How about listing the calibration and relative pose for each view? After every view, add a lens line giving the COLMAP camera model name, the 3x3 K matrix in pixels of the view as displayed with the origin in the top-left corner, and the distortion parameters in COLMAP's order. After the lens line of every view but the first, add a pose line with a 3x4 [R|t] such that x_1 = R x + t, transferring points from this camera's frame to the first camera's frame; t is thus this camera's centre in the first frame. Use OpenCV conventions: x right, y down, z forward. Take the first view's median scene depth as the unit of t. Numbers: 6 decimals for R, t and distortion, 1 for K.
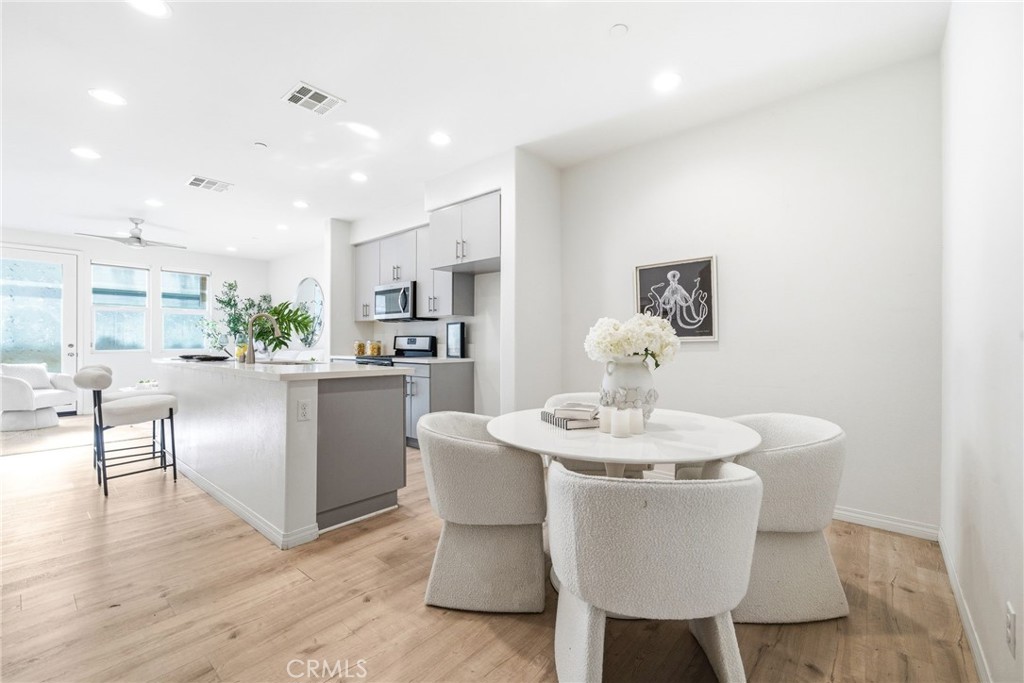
lens RADIAL K [[434.4, 0, 513.8], [0, 434.4, 340.3], [0, 0, 1]] dist [-0.009854, 0.000404]
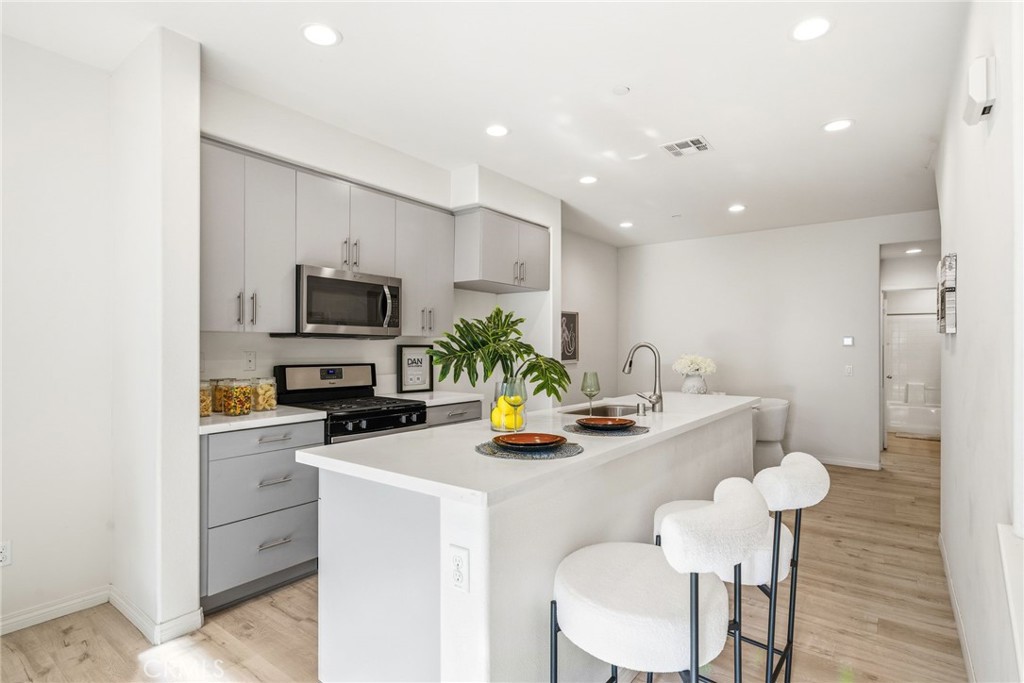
lens RADIAL K [[520.2, 0, 512.5], [0, 520.2, 344.2], [0, 0, 1]] dist [-0.000737, 0.001346]
pose [[-0.068505, 0.005821, 0.997634, -1.420646], [-0.004670, 0.999970, -0.006155, -0.050548], [-0.997640, -0.005081, -0.068475, 1.258365]]
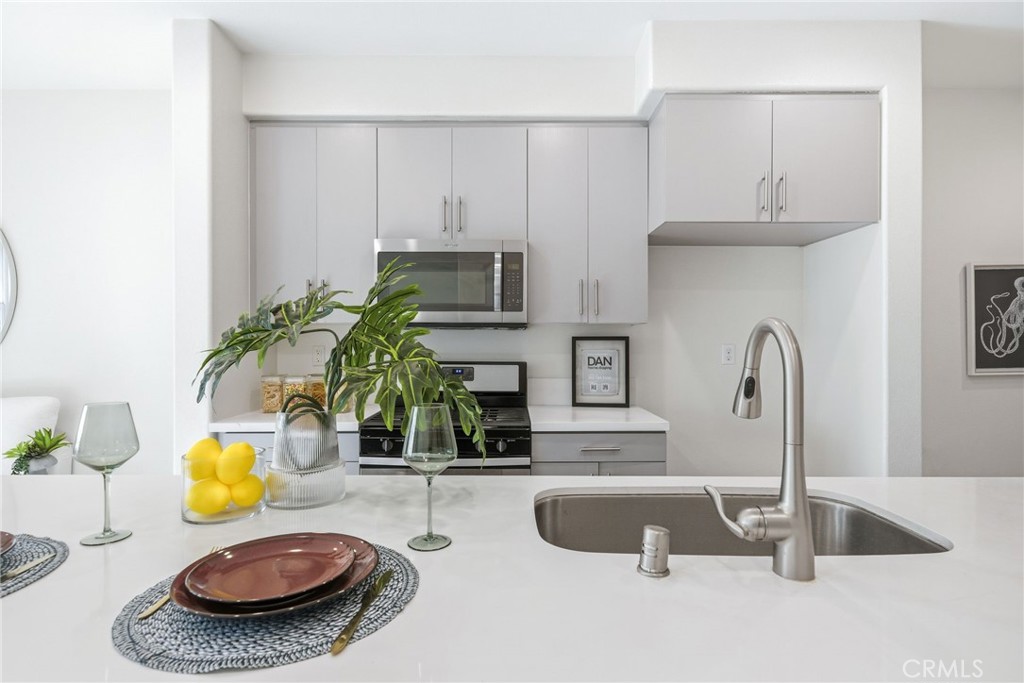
lens RADIAL K [[520.2, 0, 520.0], [0, 520.2, 346.2], [0, 0, 1]] dist [-0.000737, 0.001346]
pose [[0.755504, -0.005902, 0.655117, -0.827451], [-0.002717, 0.999923, 0.012141, -0.050292], [-0.655138, -0.010952, 0.755430, 0.861159]]
